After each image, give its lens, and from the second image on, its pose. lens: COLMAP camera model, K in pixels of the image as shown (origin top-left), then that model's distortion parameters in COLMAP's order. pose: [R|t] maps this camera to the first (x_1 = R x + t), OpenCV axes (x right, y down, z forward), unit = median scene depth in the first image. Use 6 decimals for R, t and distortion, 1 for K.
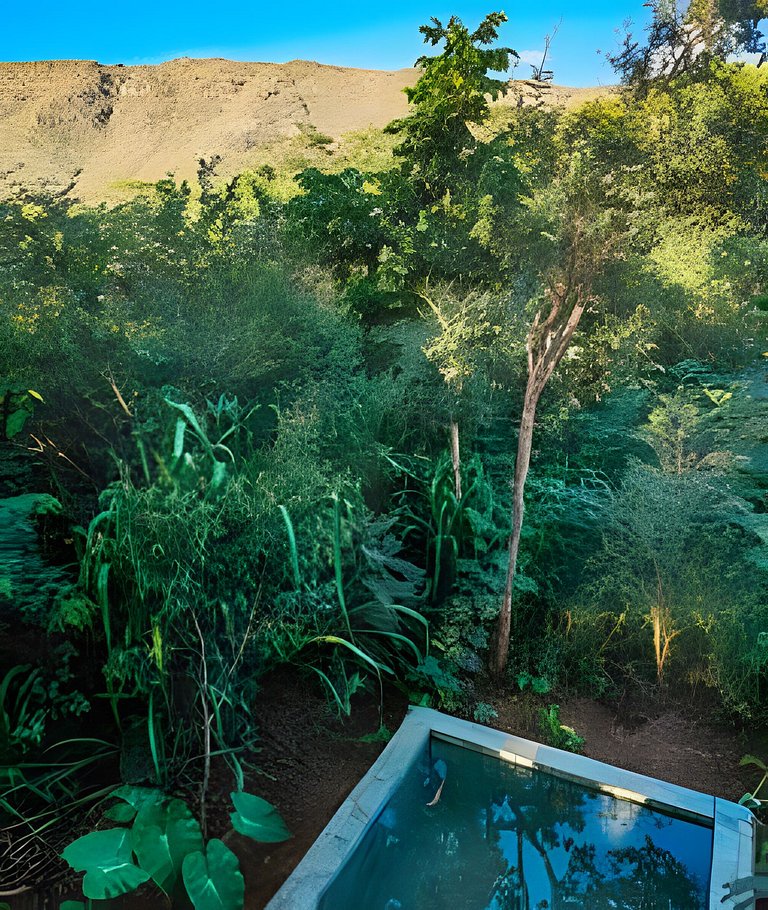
lens RADIAL K [[681.1, 0, 395.9], [0, 681.1, 442.3], [0, 0, 1]] dist [0.031788, -0.002185]
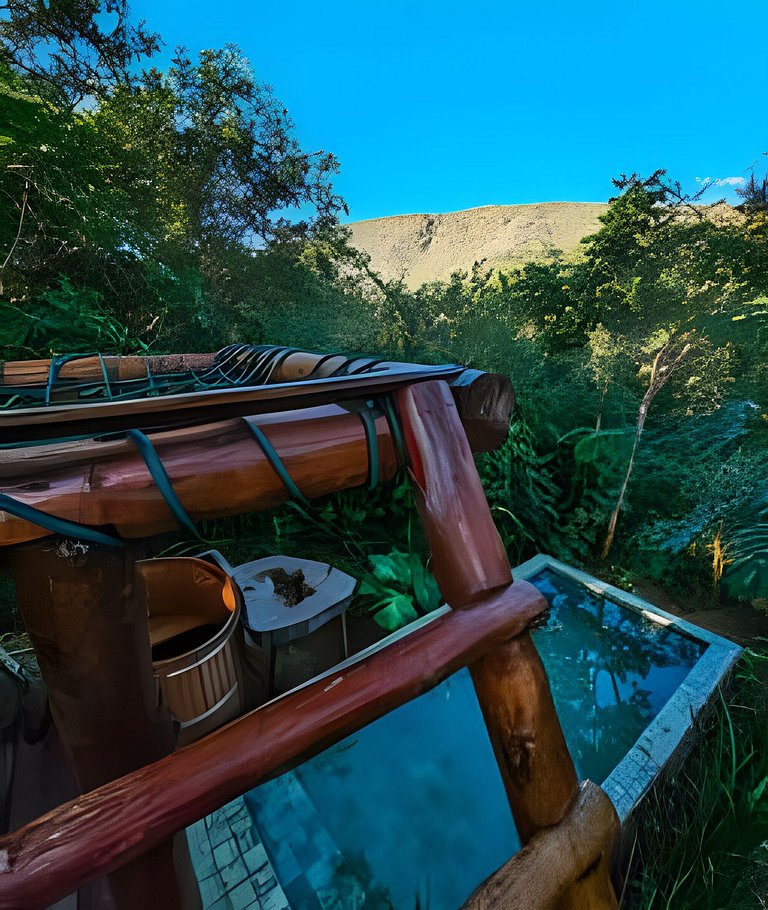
lens RADIAL K [[435.6, 0, 374.1], [0, 435.6, 449.3], [0, 0, 1]] dist [0.008824, -0.000368]
pose [[0.890167, 0.154960, -0.428473, 0.076450], [-0.154488, 0.987334, 0.036123, 0.119127], [0.428644, 0.034038, 0.902832, -0.233293]]
